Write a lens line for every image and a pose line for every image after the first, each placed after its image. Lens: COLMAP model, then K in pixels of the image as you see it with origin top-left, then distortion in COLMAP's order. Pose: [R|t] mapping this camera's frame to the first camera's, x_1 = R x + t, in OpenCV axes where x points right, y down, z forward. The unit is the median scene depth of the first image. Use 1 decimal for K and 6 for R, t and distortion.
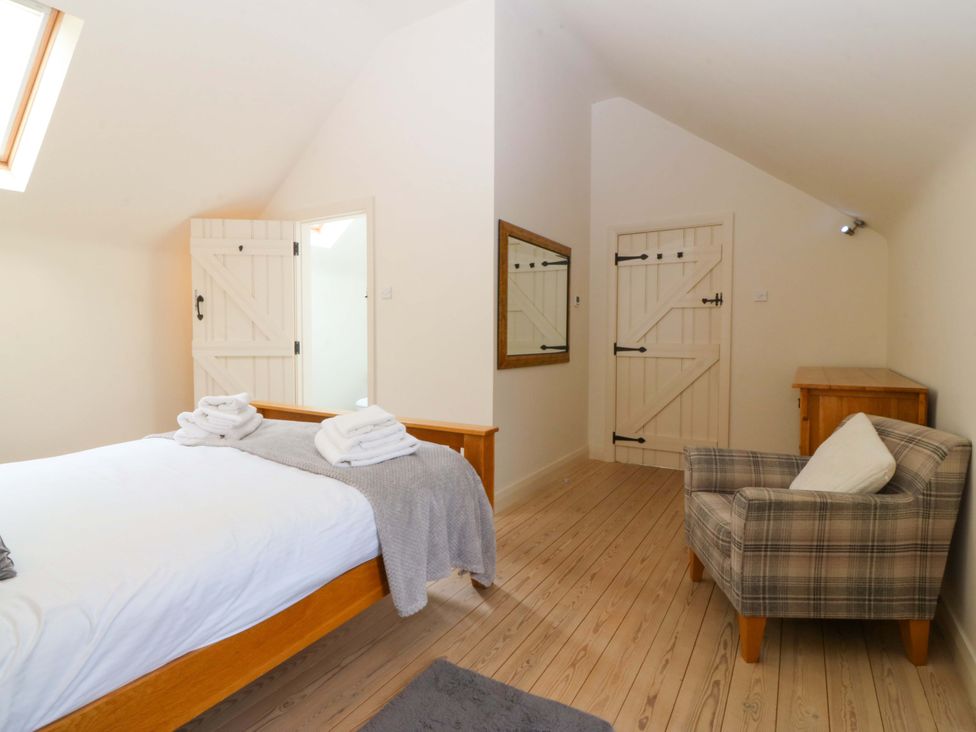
lens RADIAL K [[514.8, 0, 488.3], [0, 514.8, 364.6], [0, 0, 1]] dist [-0.012036, 0.001061]
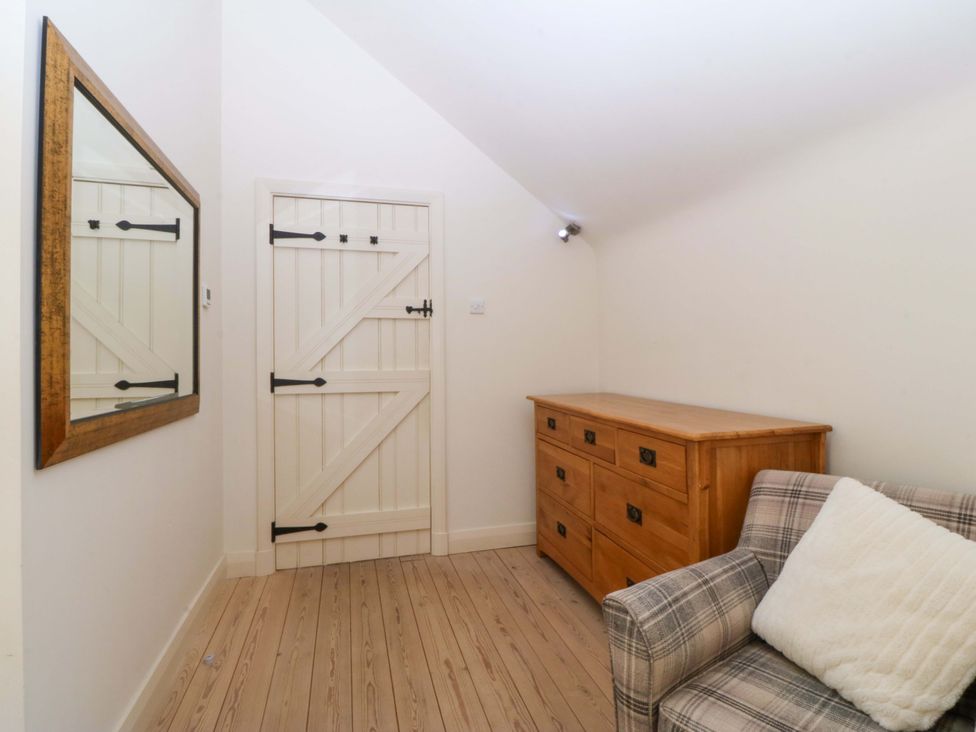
lens RADIAL K [[514.8, 0, 491.4], [0, 514.8, 357.3], [0, 0, 1]] dist [-0.012036, 0.001061]
pose [[0.687010, -0.007484, 0.726609, -0.013573], [0.051817, 0.997906, -0.038714, -0.025370], [-0.724798, 0.064248, 0.685959, 0.433242]]
